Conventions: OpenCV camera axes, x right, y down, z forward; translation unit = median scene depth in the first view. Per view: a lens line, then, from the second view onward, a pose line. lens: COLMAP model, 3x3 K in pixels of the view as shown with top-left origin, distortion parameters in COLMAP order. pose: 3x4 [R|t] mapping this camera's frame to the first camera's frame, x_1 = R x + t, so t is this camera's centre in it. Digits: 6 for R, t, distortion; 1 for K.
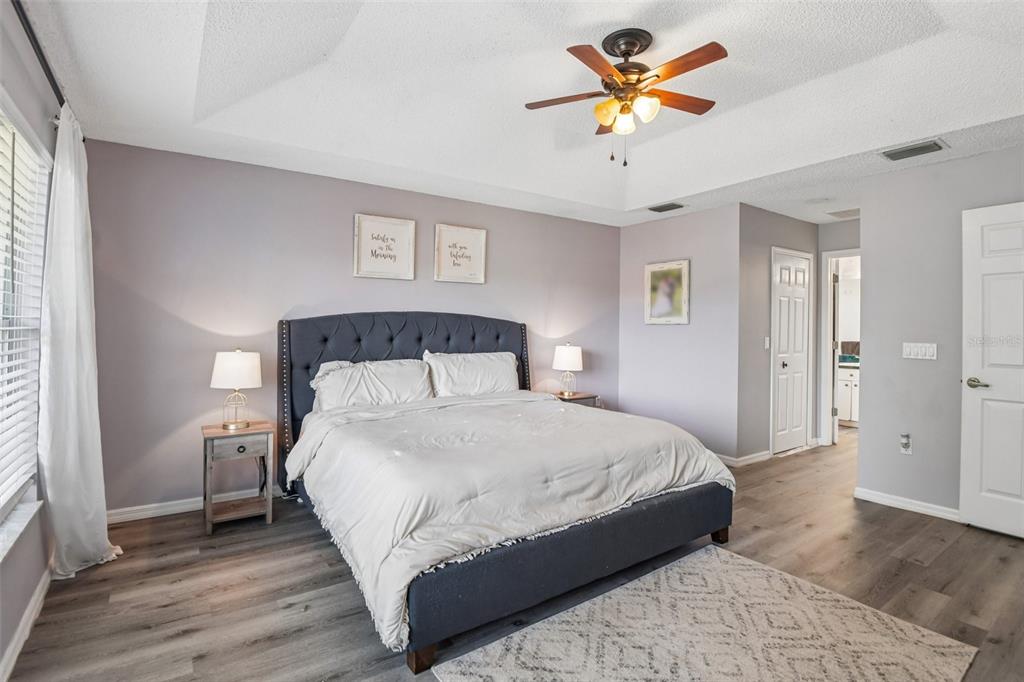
lens RADIAL K [[481.2, 0, 515.7], [0, 481.2, 326.8], [0, 0, 1]] dist [-0.060520, -0.000287]
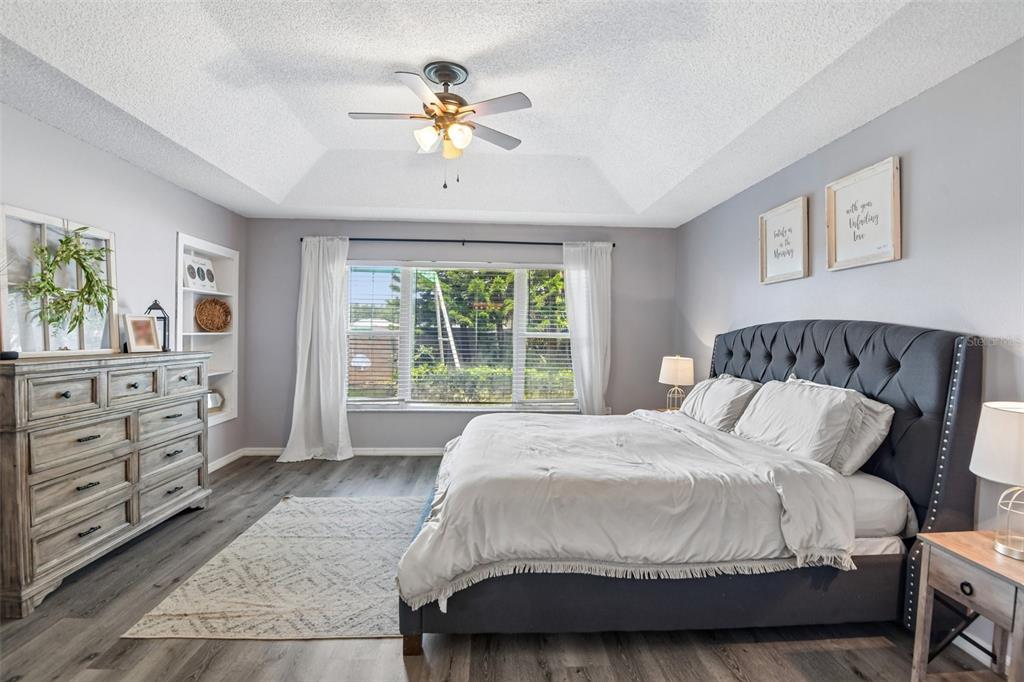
lens RADIAL K [[481.2, 0, 515.7], [0, 481.2, 326.8], [0, 0, 1]] dist [-0.060520, -0.000287]
pose [[-0.508126, -0.030438, -0.860744, 0.762025], [-0.012485, 0.999531, -0.027976, 0.008294], [0.861192, -0.003468, -0.508268, 1.177818]]
